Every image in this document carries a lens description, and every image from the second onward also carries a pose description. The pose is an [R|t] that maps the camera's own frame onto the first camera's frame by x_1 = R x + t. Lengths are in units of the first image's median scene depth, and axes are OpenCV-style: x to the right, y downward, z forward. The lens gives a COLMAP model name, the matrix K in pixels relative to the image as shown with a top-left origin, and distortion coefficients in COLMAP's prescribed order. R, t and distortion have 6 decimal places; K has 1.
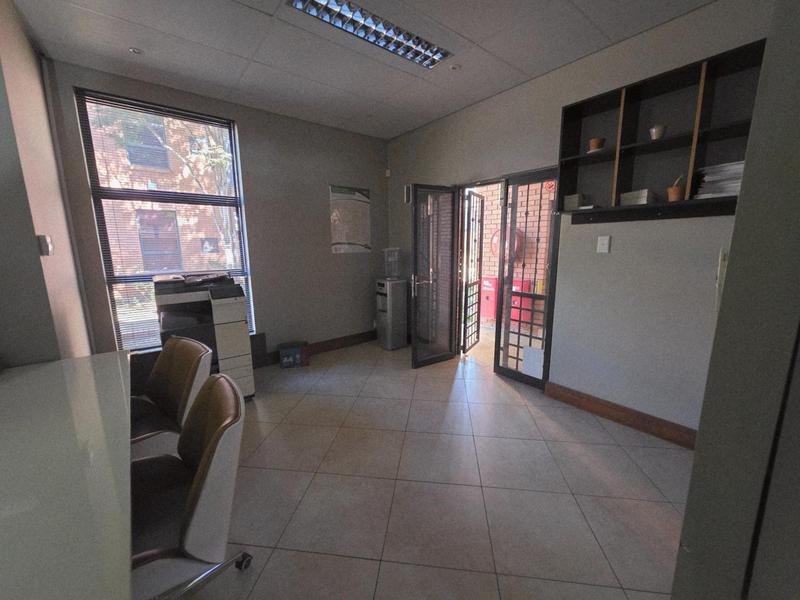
lens RADIAL K [[321.9, 0, 399.6], [0, 321.9, 298.6], [0, 0, 1]] dist [0.006483, -0.001120]
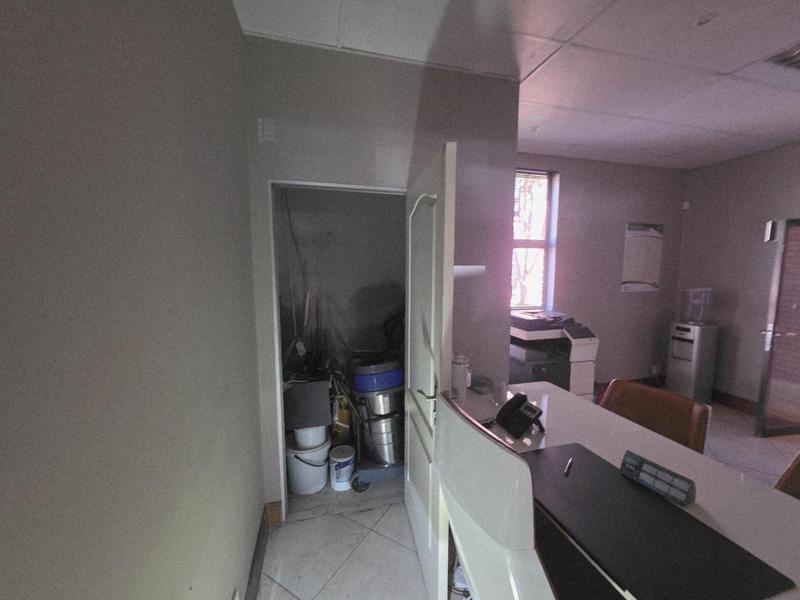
lens RADIAL K [[321.9, 0, 398.9], [0, 321.9, 299.6], [0, 0, 1]] dist [0.006483, -0.001120]
pose [[0.915905, 0.047912, -0.398524, -0.445139], [-0.076590, 0.995469, -0.056344, -0.014288], [0.394019, 0.082129, 0.915425, -0.142577]]
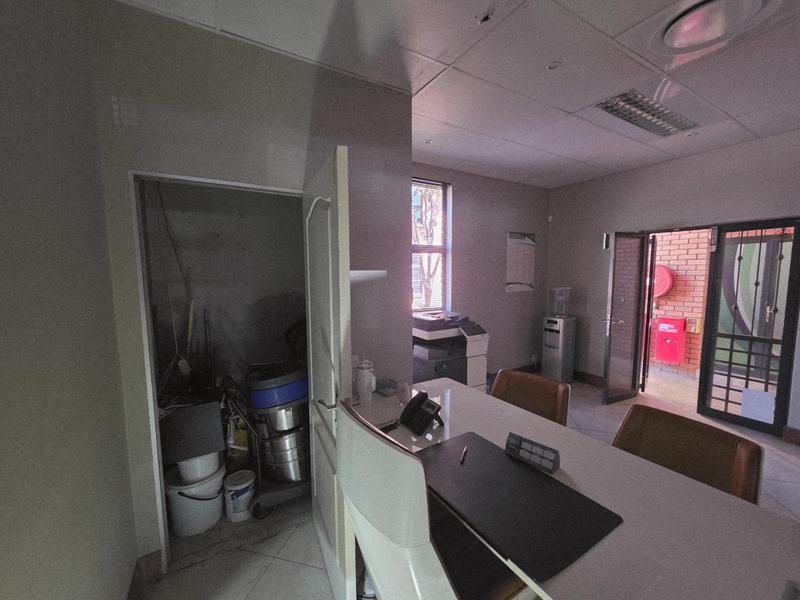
lens RADIAL K [[321.9, 0, 398.9], [0, 321.9, 301.0], [0, 0, 1]] dist [0.006483, -0.001120]
pose [[0.990236, 0.011153, -0.138952, -0.430993], [-0.022331, 0.996612, -0.079151, -0.016721], [0.137599, 0.081481, 0.987131, -0.133030]]
